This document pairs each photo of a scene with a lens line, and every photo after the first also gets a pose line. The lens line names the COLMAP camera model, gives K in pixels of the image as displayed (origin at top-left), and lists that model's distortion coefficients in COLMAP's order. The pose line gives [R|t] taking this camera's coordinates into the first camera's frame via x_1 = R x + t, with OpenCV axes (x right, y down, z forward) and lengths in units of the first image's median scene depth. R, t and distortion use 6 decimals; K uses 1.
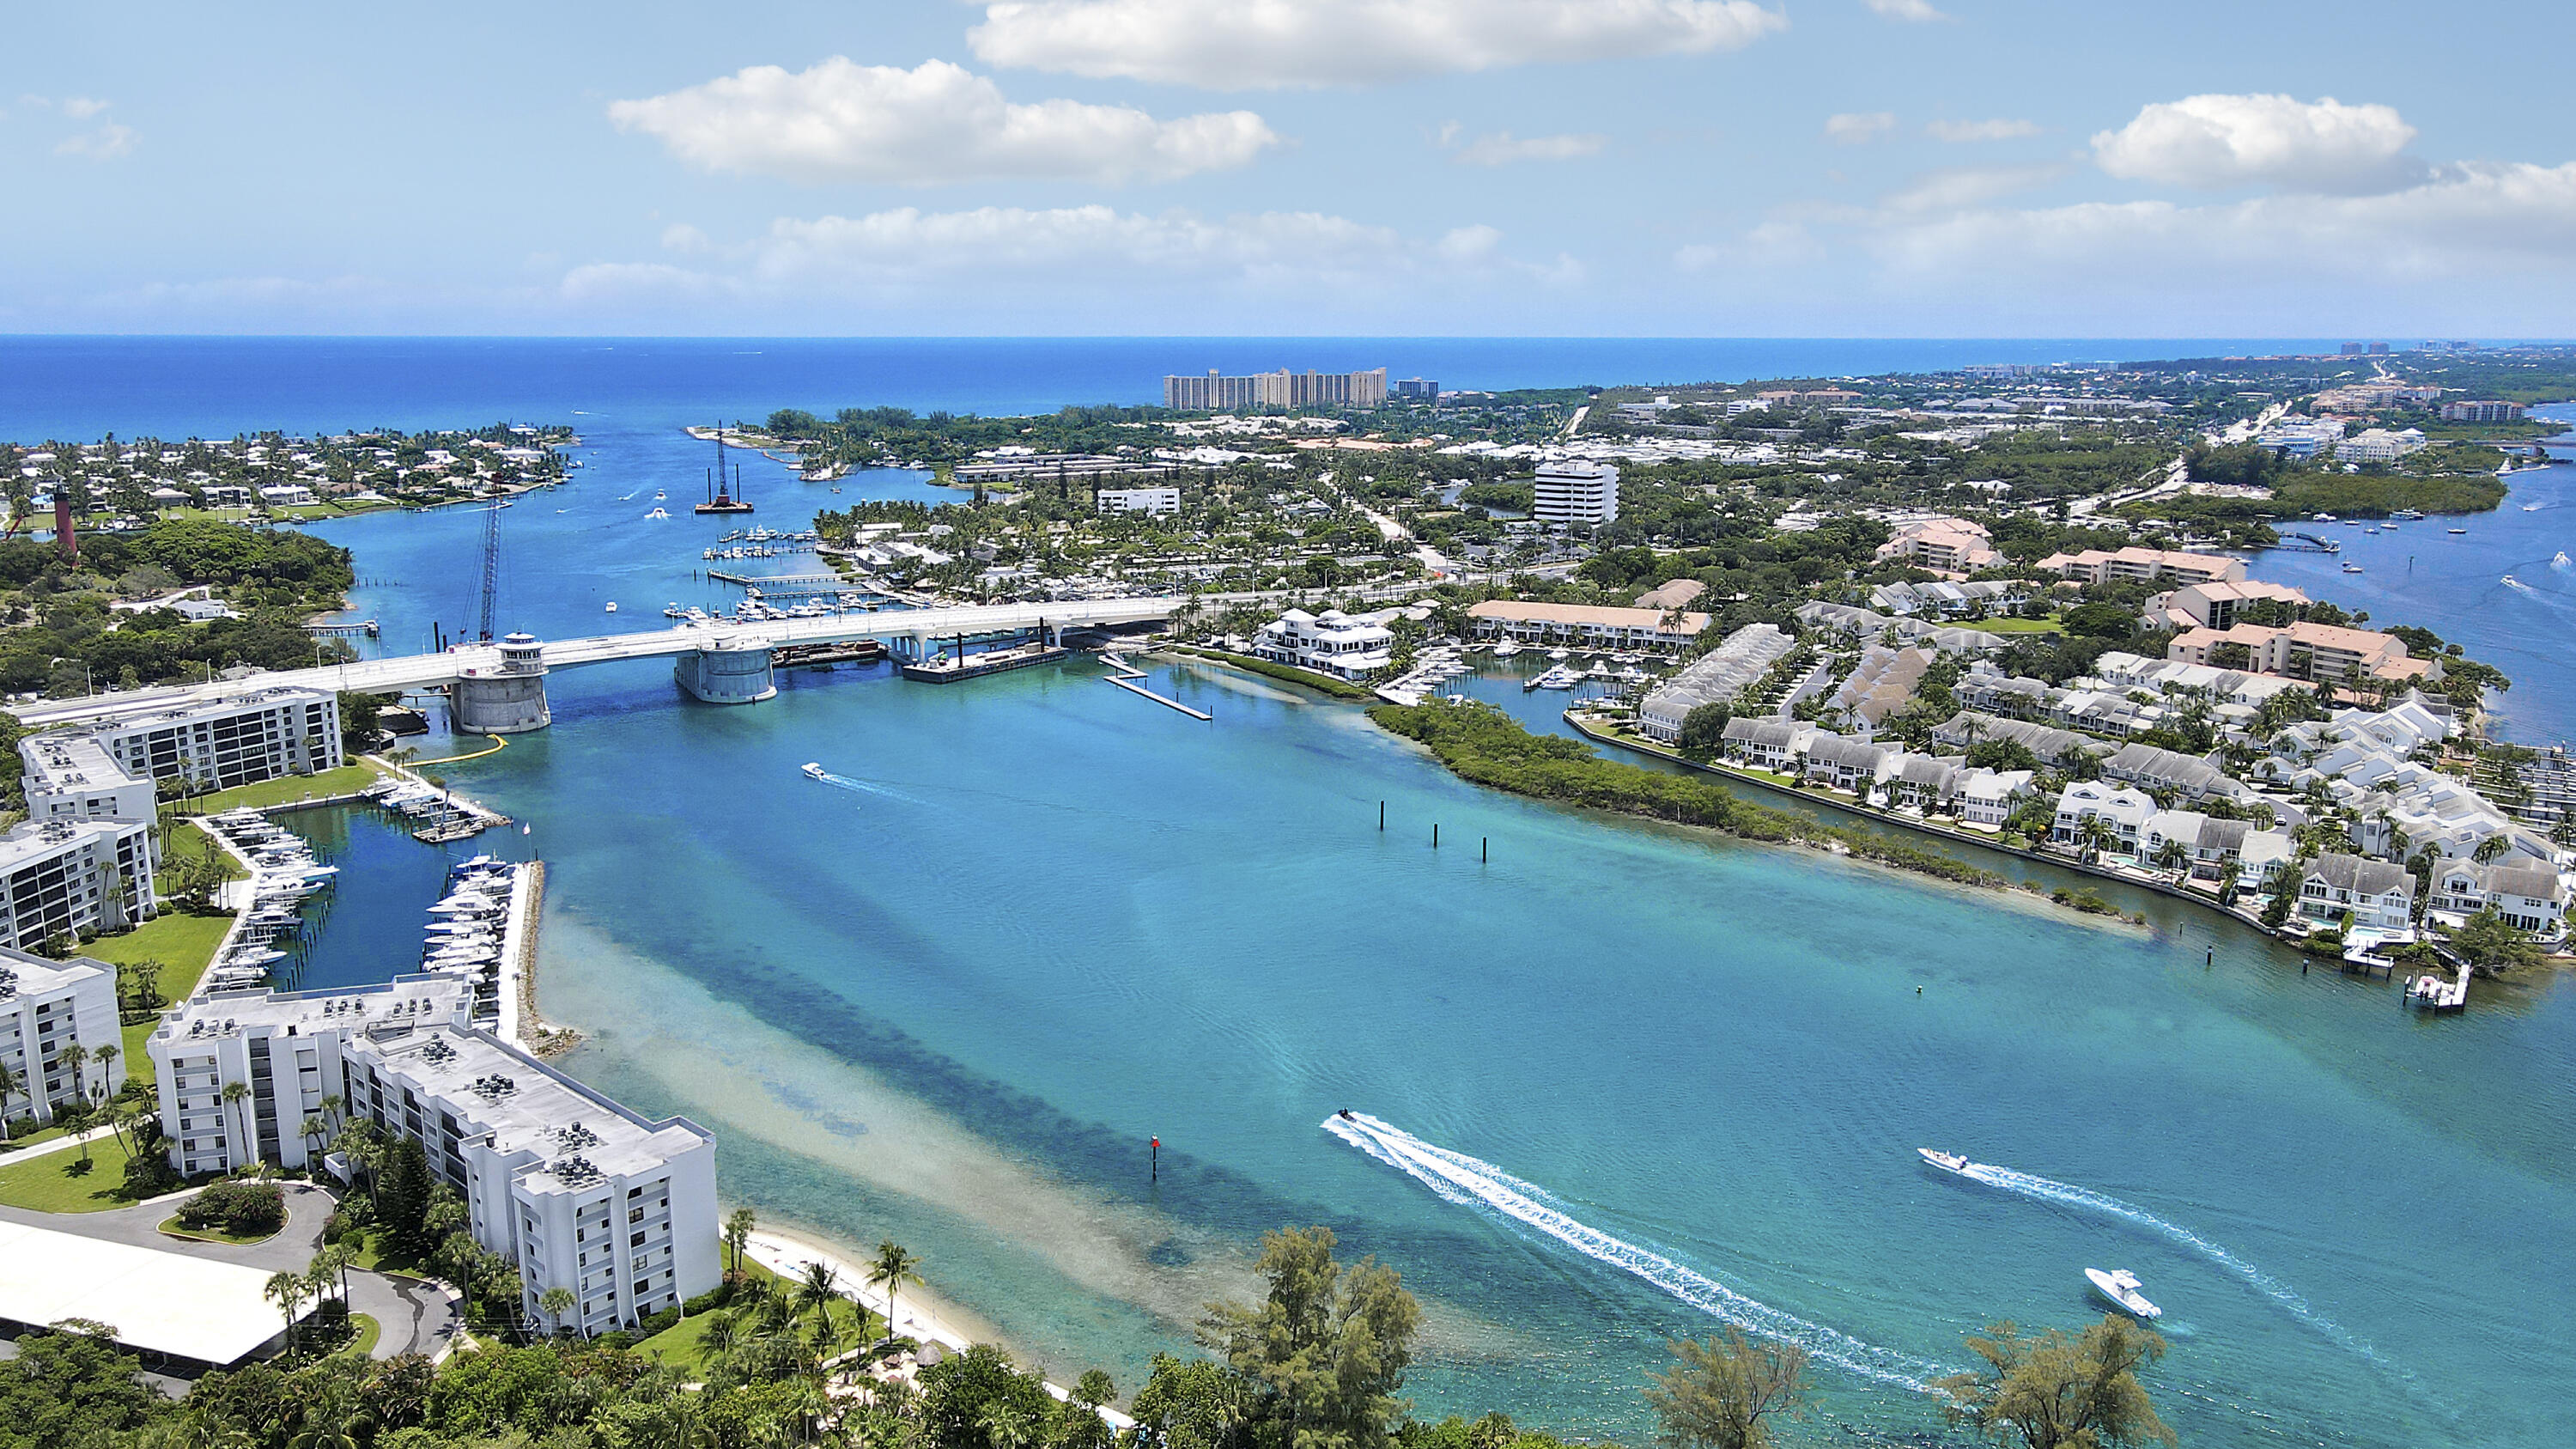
lens RADIAL K [[1834.2, 0, 1282.7], [0, 1834.2, 725.0], [0, 0, 1]] dist [0.006594, 0.012236]
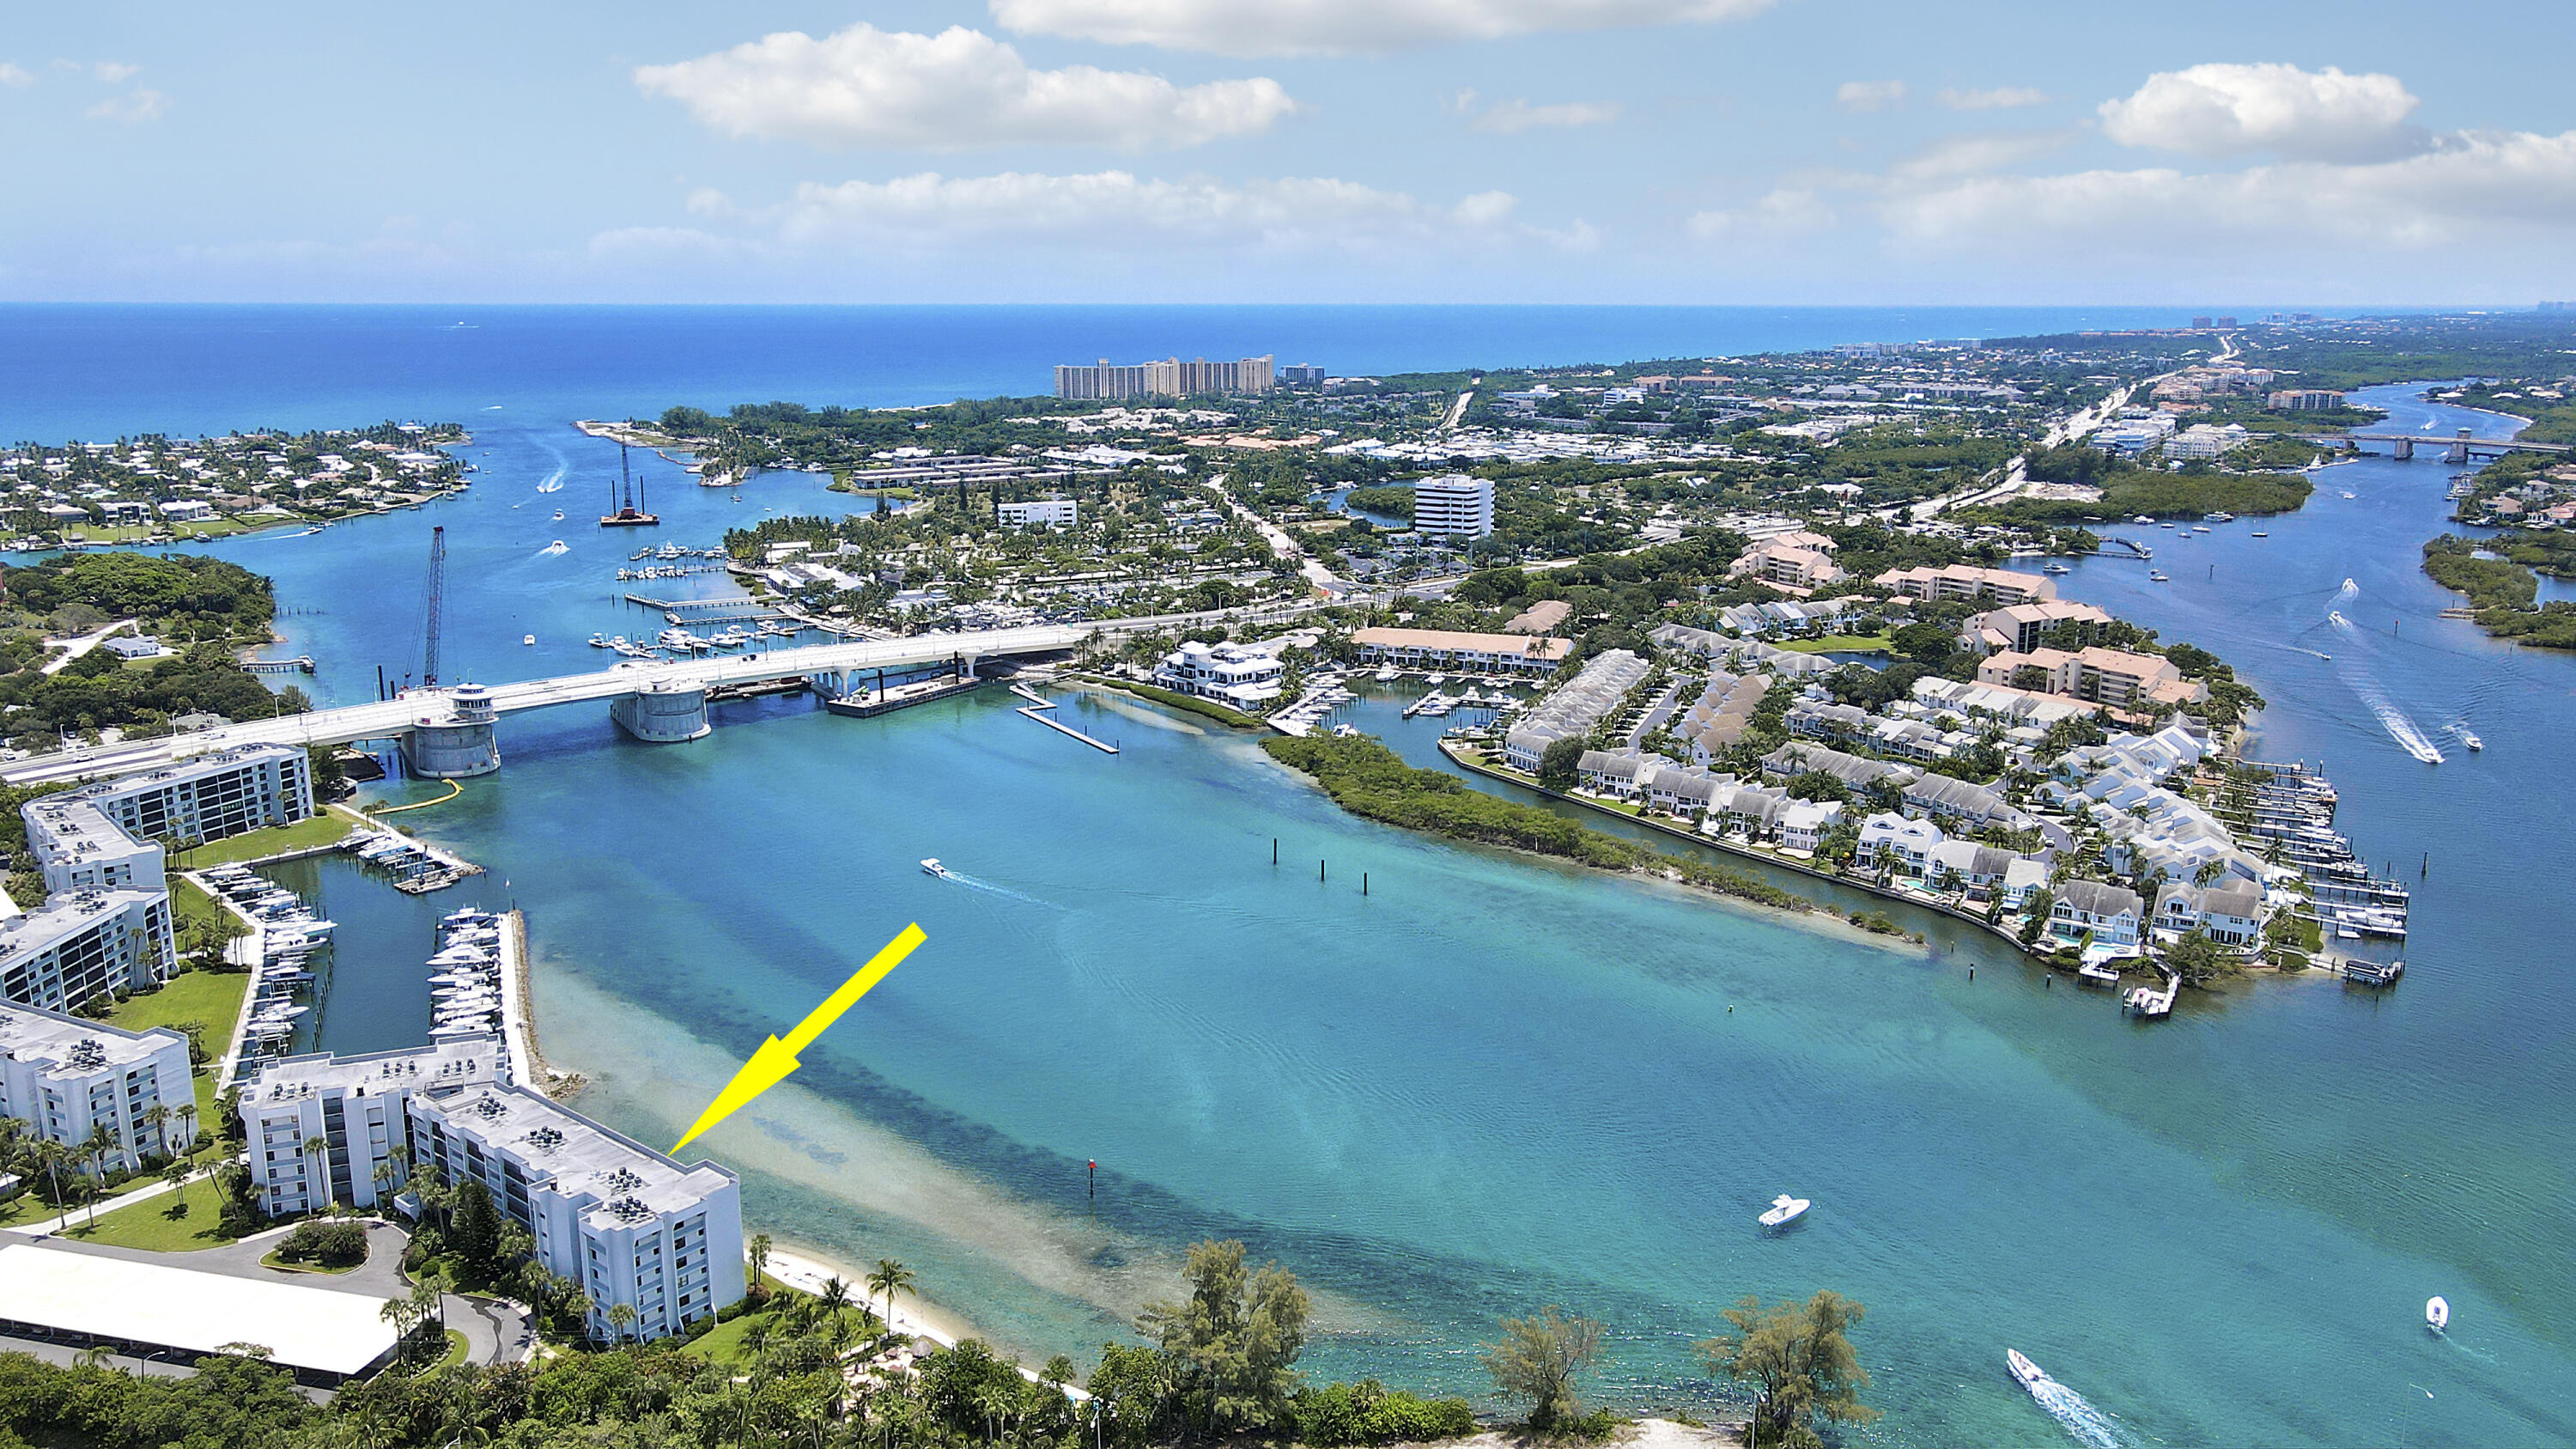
lens RADIAL K [[1834.2, 0, 1289.8], [0, 1834.2, 723.6], [0, 0, 1]] dist [0.006594, 0.012236]
pose [[0.997944, -0.011917, 0.062973, -0.005518], [0.010852, 0.999793, 0.017224, -0.037336], [-0.063166, -0.016505, 0.997867, -0.095336]]
